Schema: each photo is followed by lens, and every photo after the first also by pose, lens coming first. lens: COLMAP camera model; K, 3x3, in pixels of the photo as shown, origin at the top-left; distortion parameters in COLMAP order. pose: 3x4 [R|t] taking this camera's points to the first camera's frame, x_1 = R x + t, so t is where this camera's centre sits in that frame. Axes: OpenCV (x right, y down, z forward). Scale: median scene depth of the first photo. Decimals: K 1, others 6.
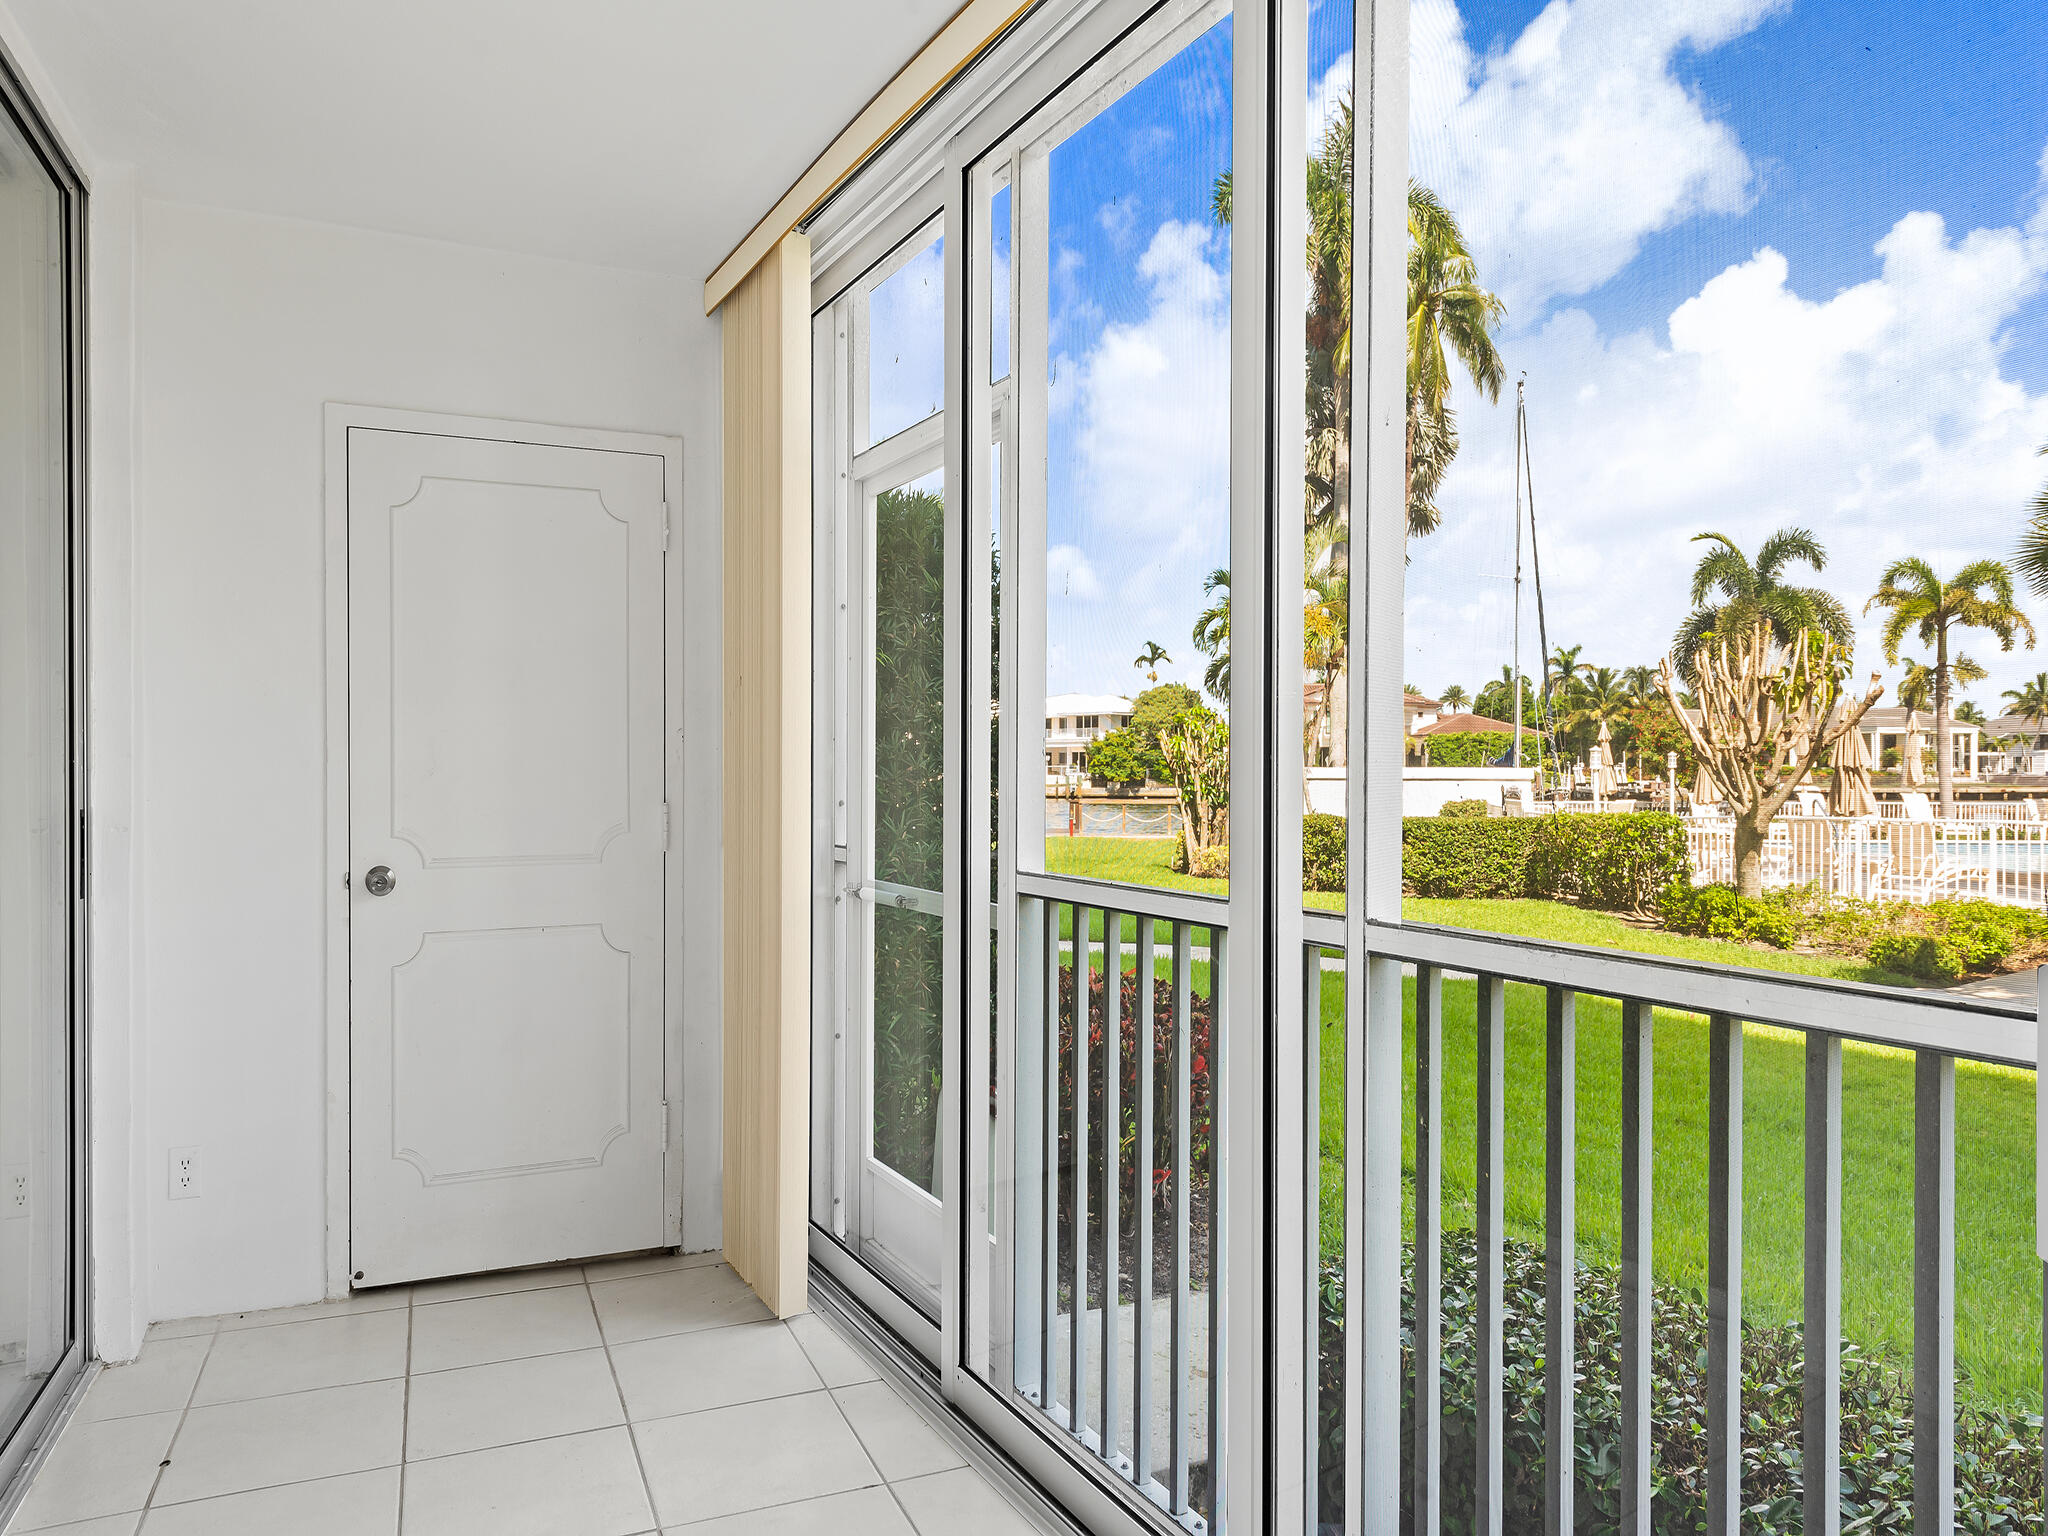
lens RADIAL K [[1457.2, 0, 1022.2], [0, 1457.2, 771.5], [0, 0, 1]] dist [0.001672, -0.000092]
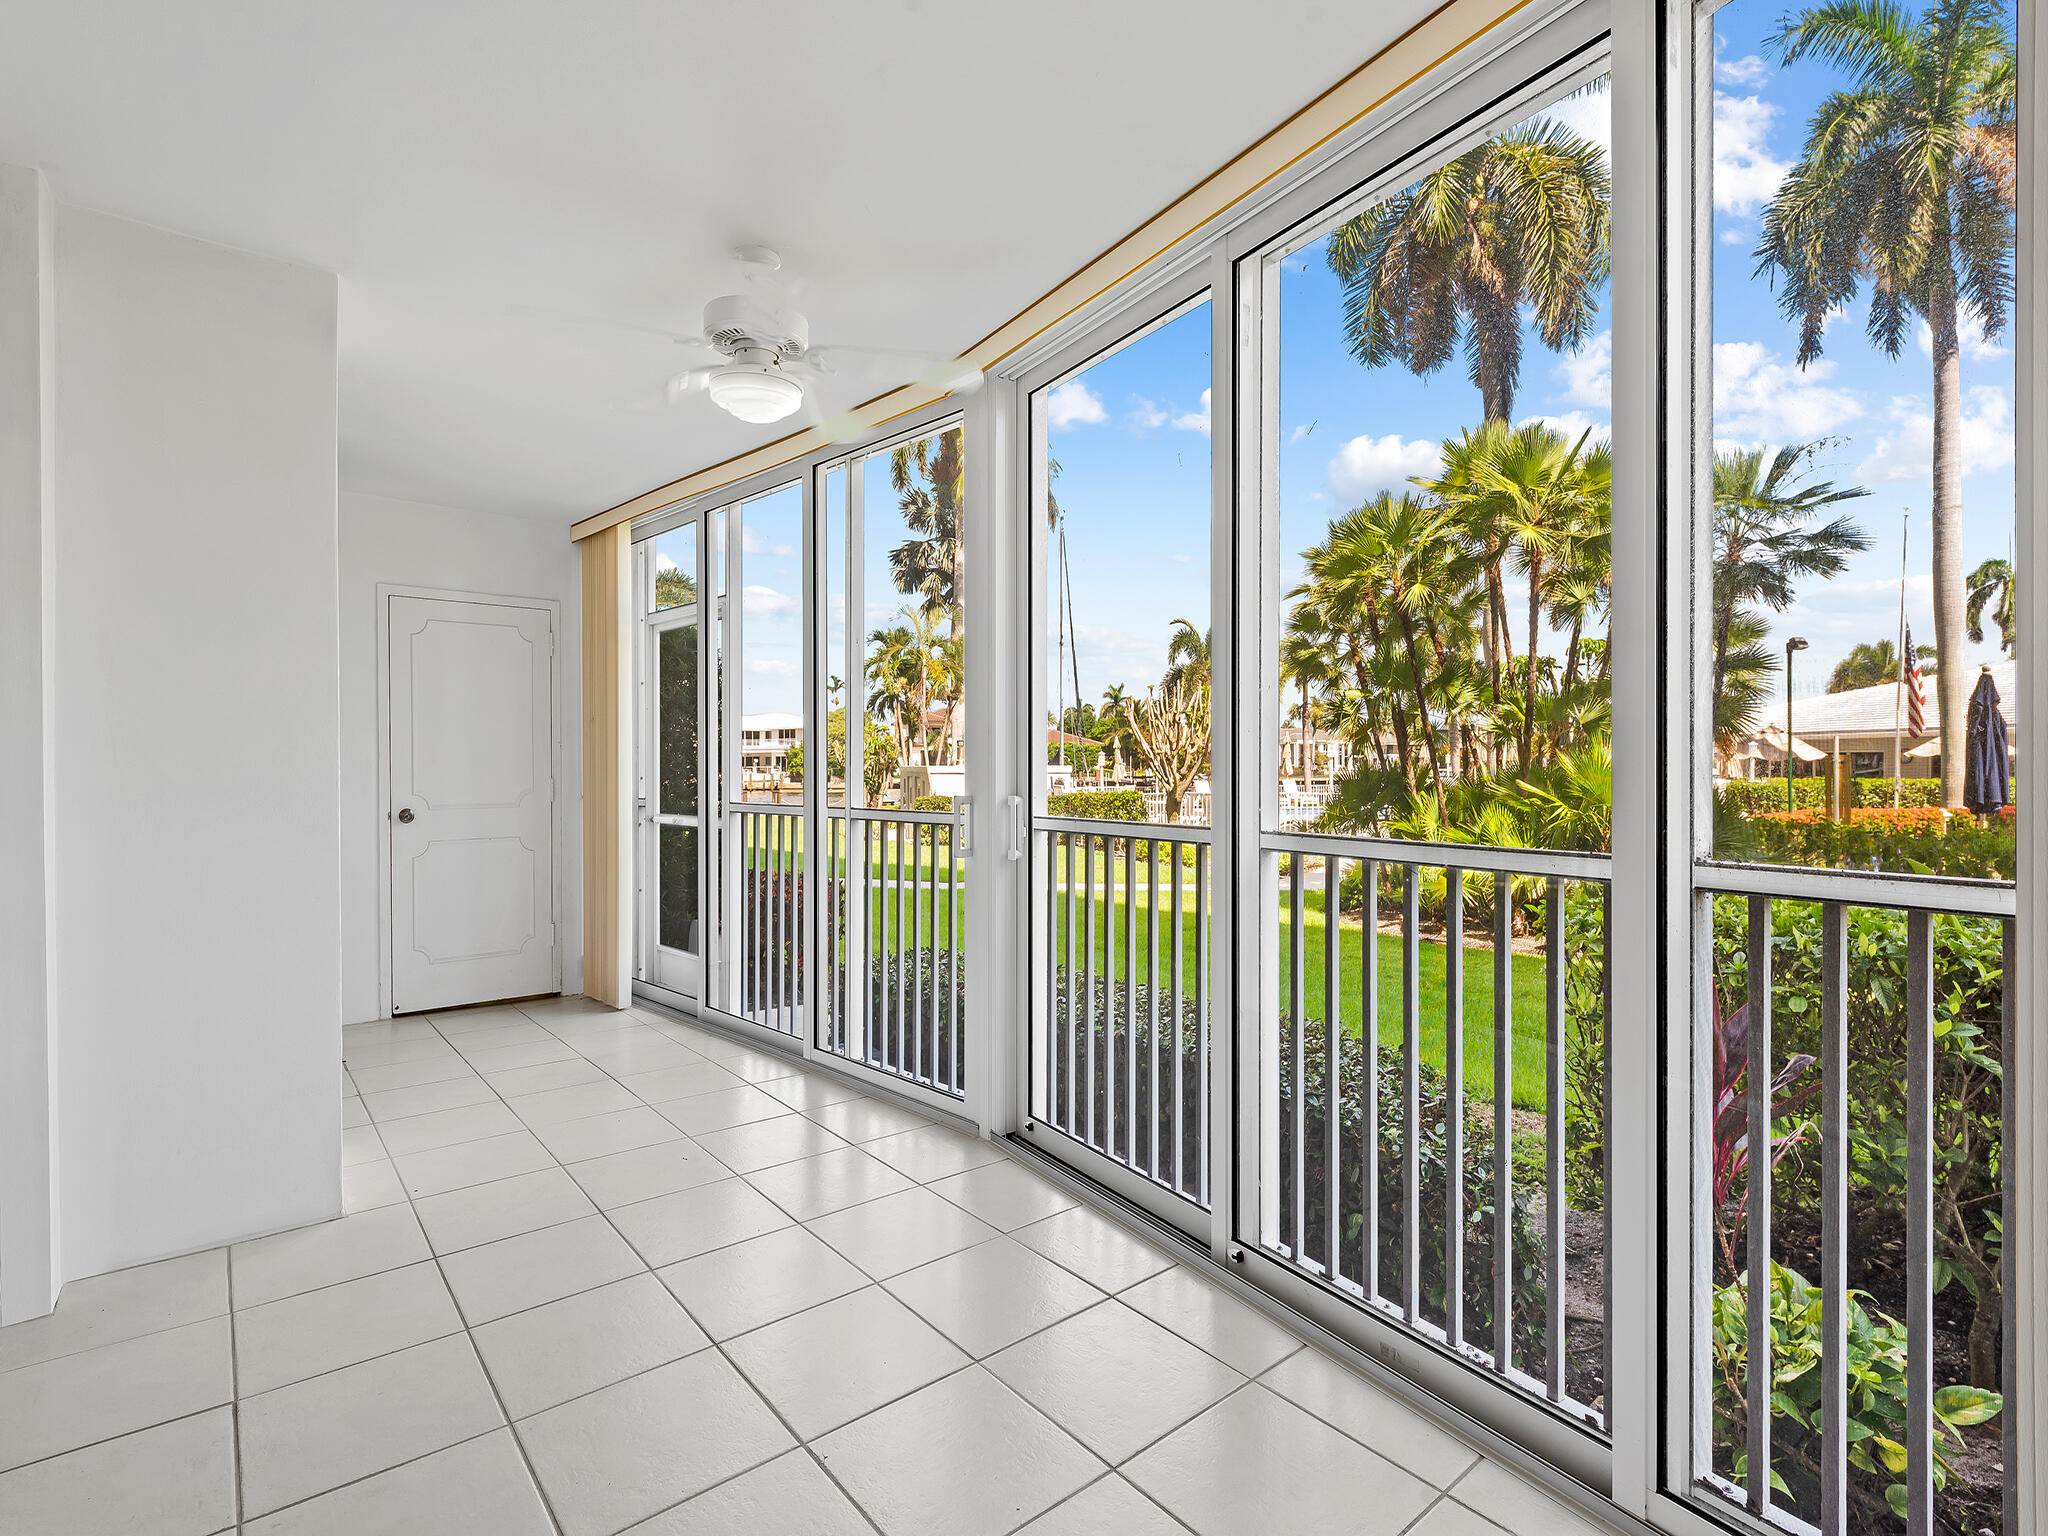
lens RADIAL K [[1058.2, 0, 1029.7], [0, 1058.2, 776.2], [0, 0, 1]] dist [0.021624, 0.000029]
pose [[0.964101, -0.006418, 0.265457, 0.006504], [0.005005, 0.999969, 0.005998, 0.011671], [-0.265487, -0.004455, 0.964104, -0.546833]]
